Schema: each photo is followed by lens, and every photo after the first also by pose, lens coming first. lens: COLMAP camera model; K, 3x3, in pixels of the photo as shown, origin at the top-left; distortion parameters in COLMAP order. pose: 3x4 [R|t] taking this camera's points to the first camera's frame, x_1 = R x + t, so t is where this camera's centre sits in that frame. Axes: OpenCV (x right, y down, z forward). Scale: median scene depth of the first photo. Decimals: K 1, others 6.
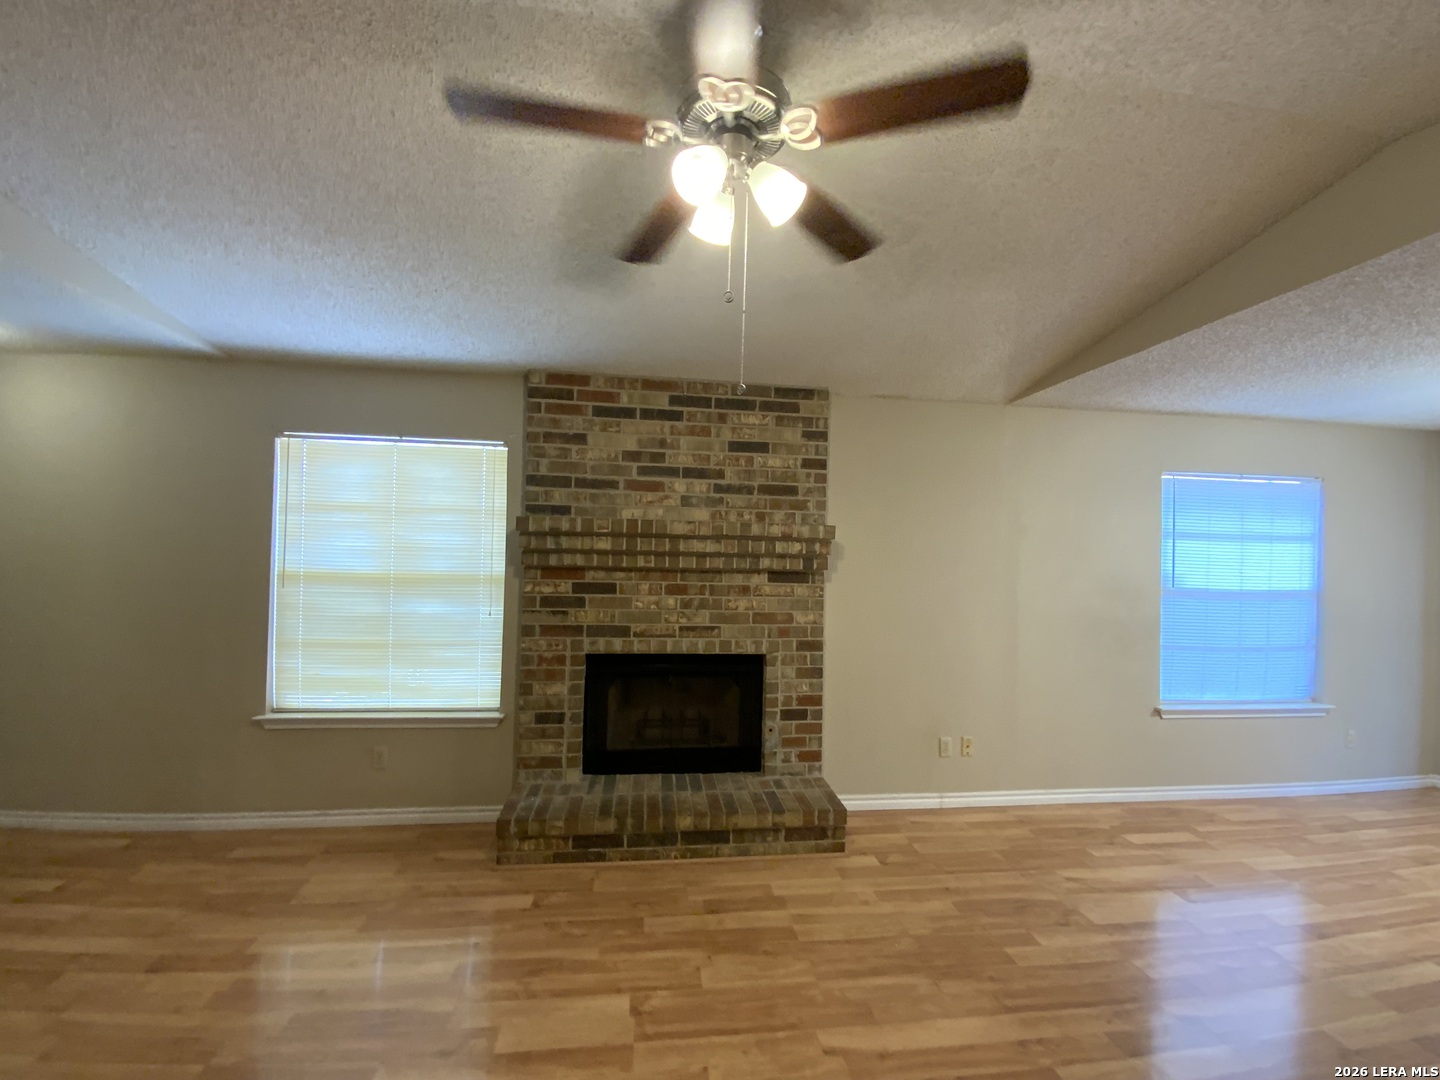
lens RADIAL K [[583.8, 0, 721.2], [0, 583.8, 544.2], [0, 0, 1]] dist [0.030344, -0.022223]
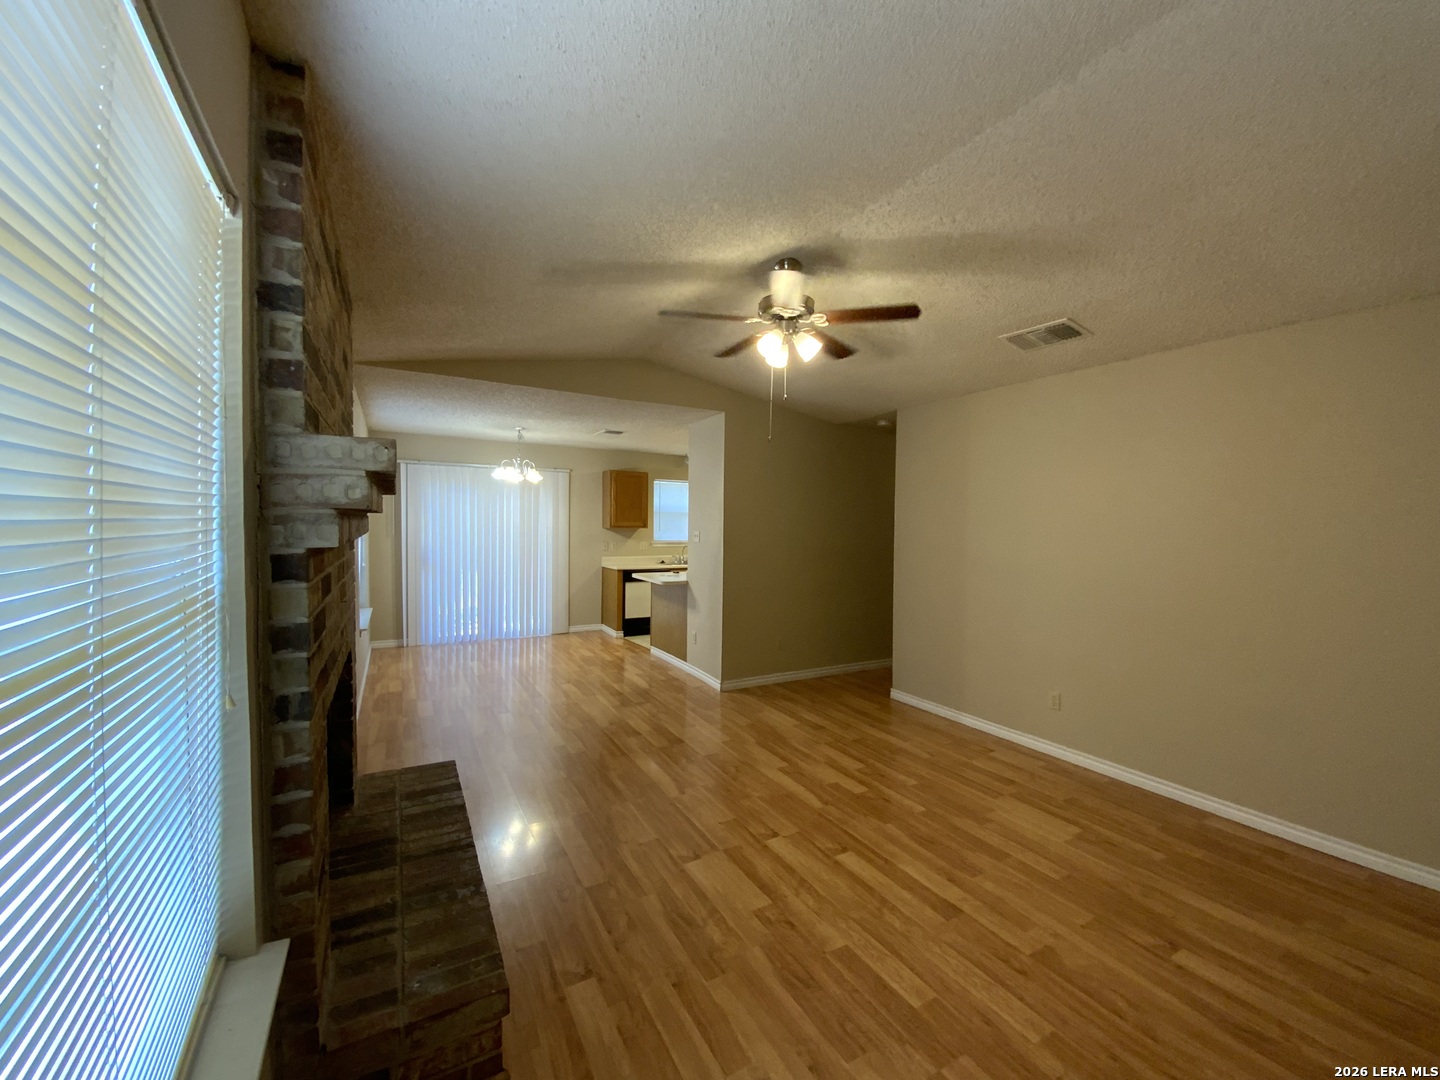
lens RADIAL K [[583.8, 0, 721.2], [0, 583.8, 544.2], [0, 0, 1]] dist [0.030344, -0.022223]
pose [[-0.375474, -0.063157, 0.924679, -1.057341], [-0.034680, 0.997934, 0.054078, -0.001149], [-0.926184, -0.011763, -0.376889, 1.129866]]
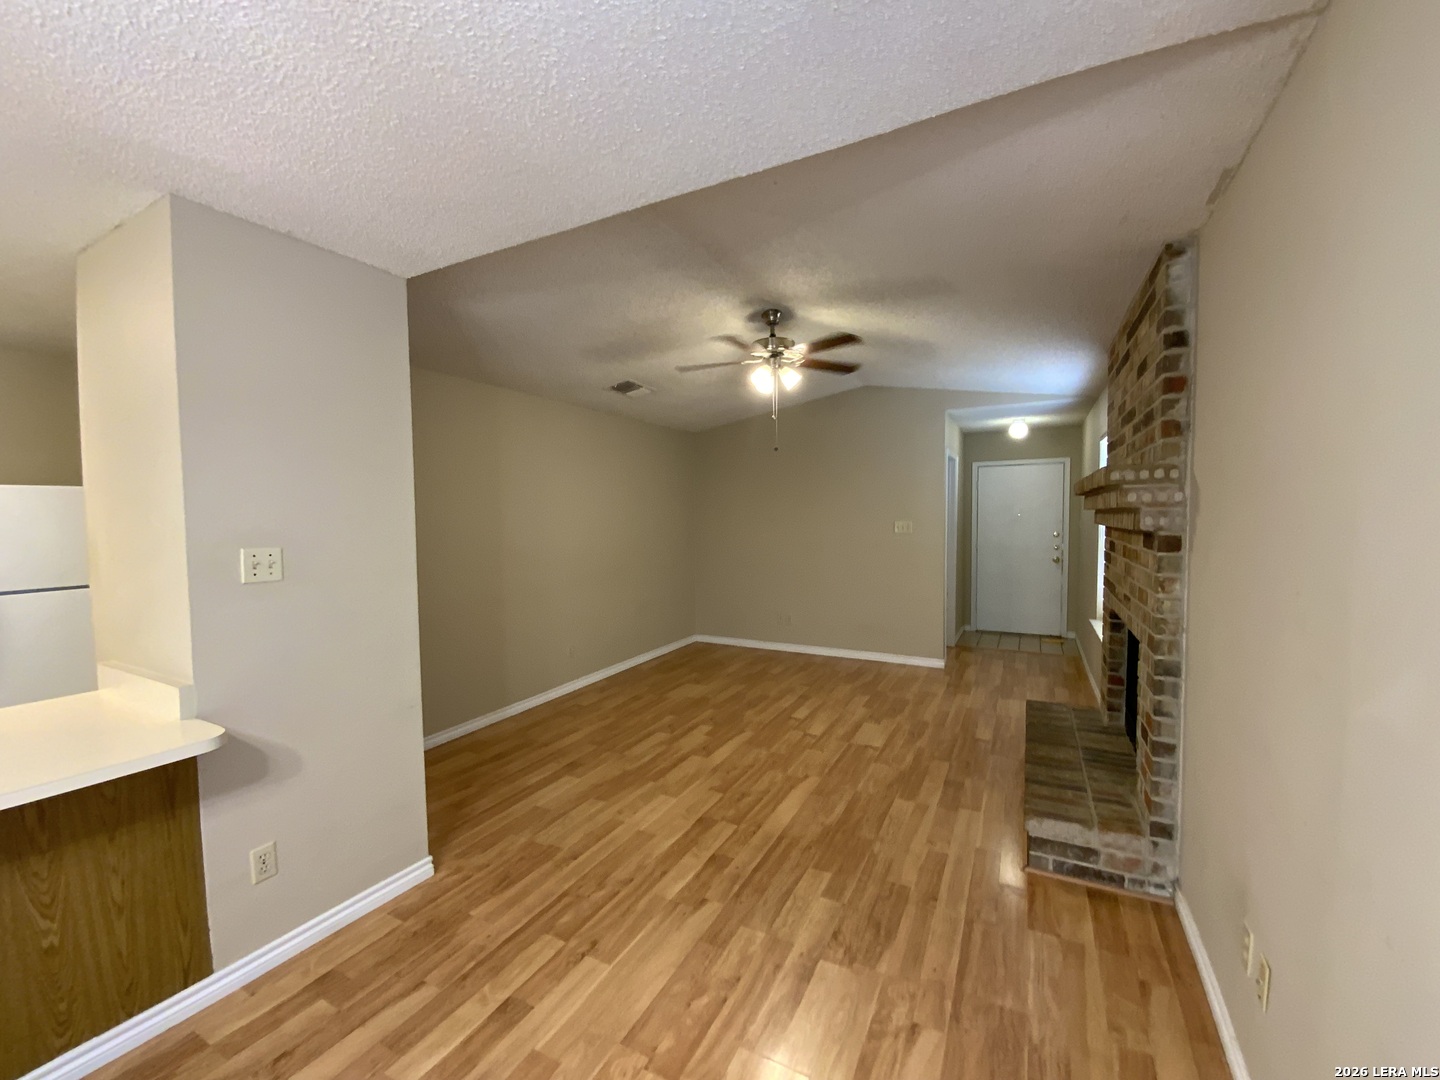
lens RADIAL K [[583.8, 0, 721.2], [0, 583.8, 544.2], [0, 0, 1]] dist [0.030344, -0.022223]
pose [[-0.564898, 0.023105, -0.824837, 1.334524], [0.010361, 0.999728, 0.020908, 0.056071], [0.825095, 0.003265, -0.564984, 1.310138]]
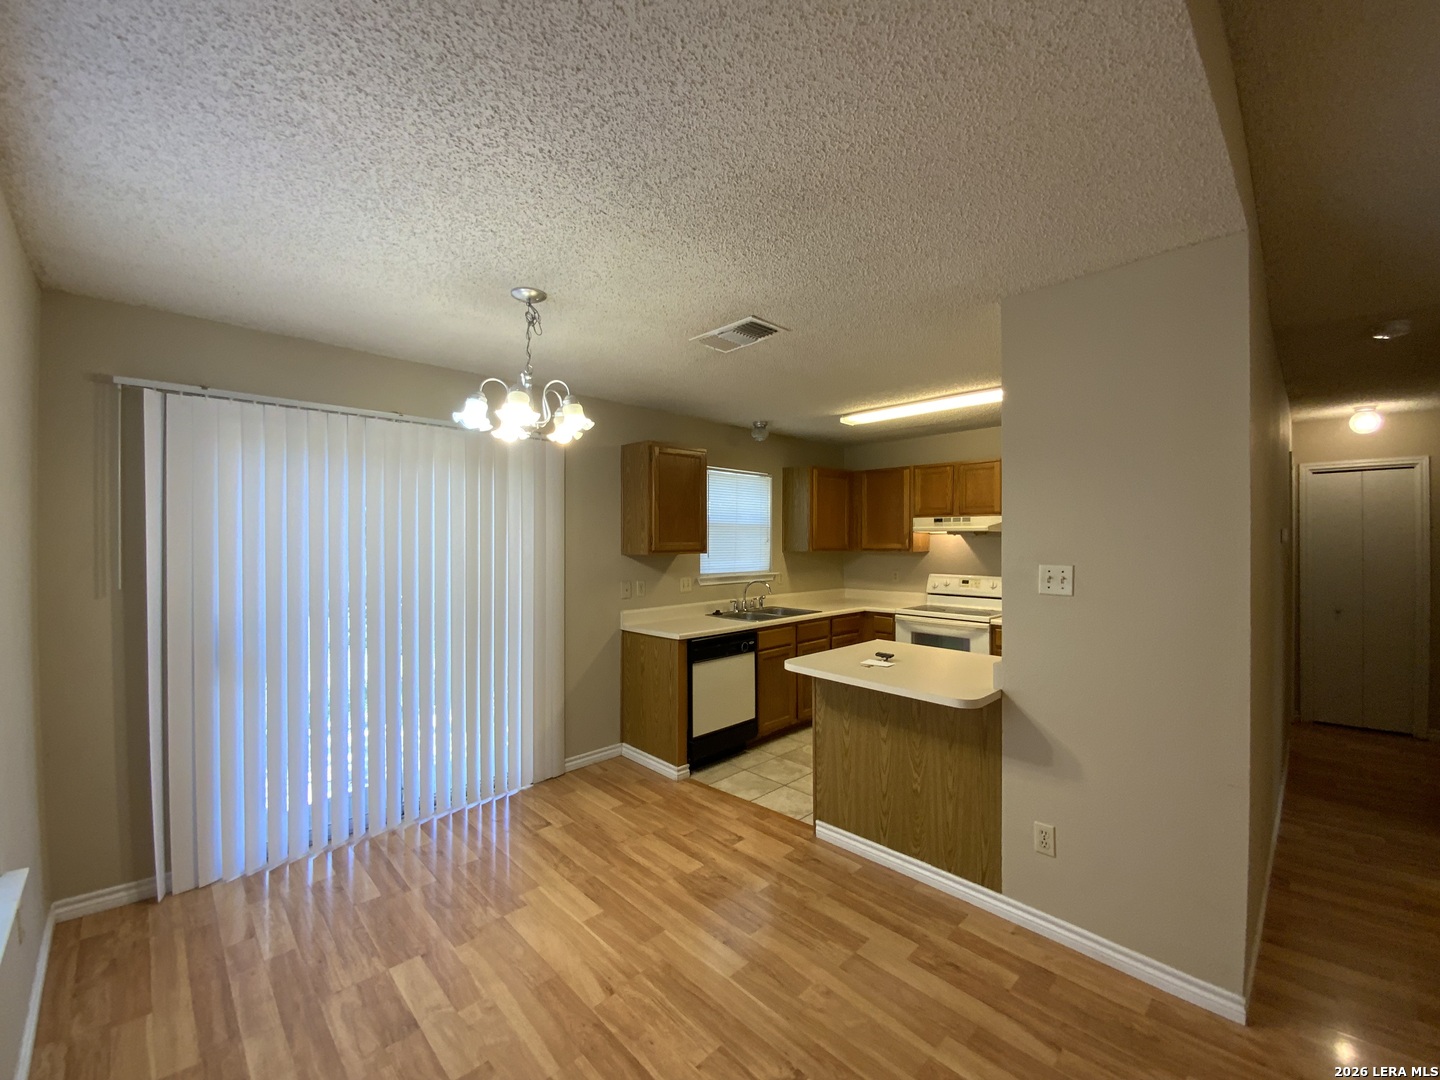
lens RADIAL K [[583.8, 0, 721.2], [0, 583.8, 544.2], [0, 0, 1]] dist [0.030344, -0.022223]
pose [[-0.608127, -0.029009, 0.793309, 0.648207], [-0.025746, 0.999527, 0.016813, 0.038129], [-0.793422, -0.010200, -0.608587, 1.308065]]
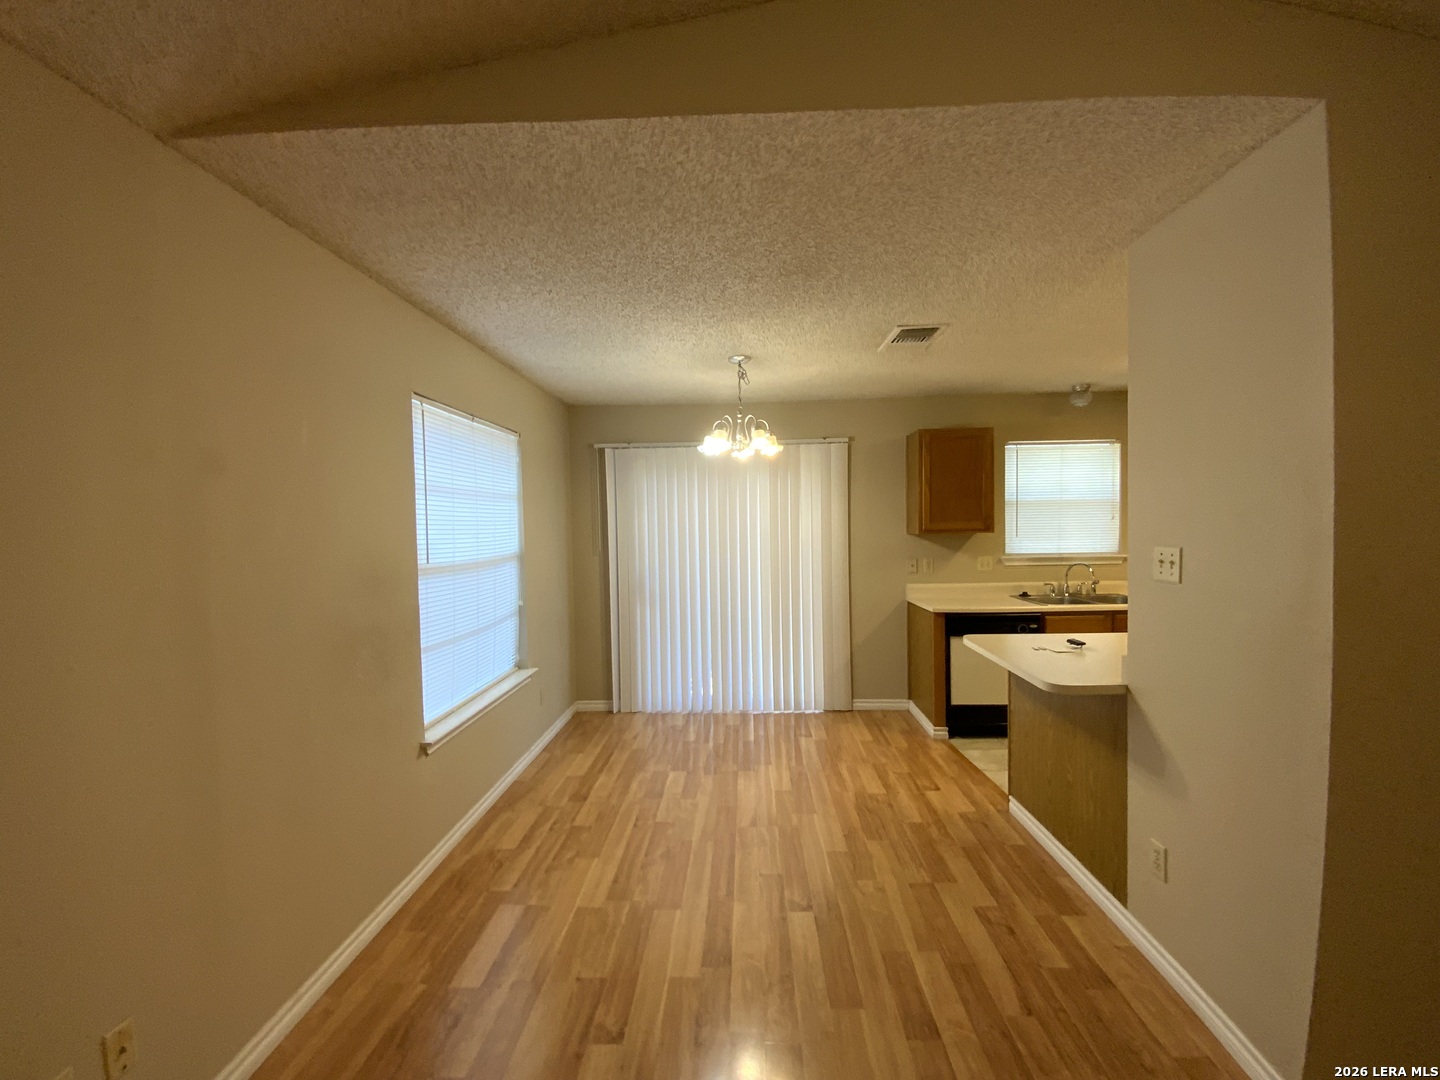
lens RADIAL K [[583.8, 0, 721.2], [0, 583.8, 544.2], [0, 0, 1]] dist [0.030344, -0.022223]
pose [[0.156868, -0.062153, 0.985662, 0.208540], [0.009145, 0.998066, 0.061479, 0.016003], [-0.987577, -0.000630, 0.157133, 0.823214]]
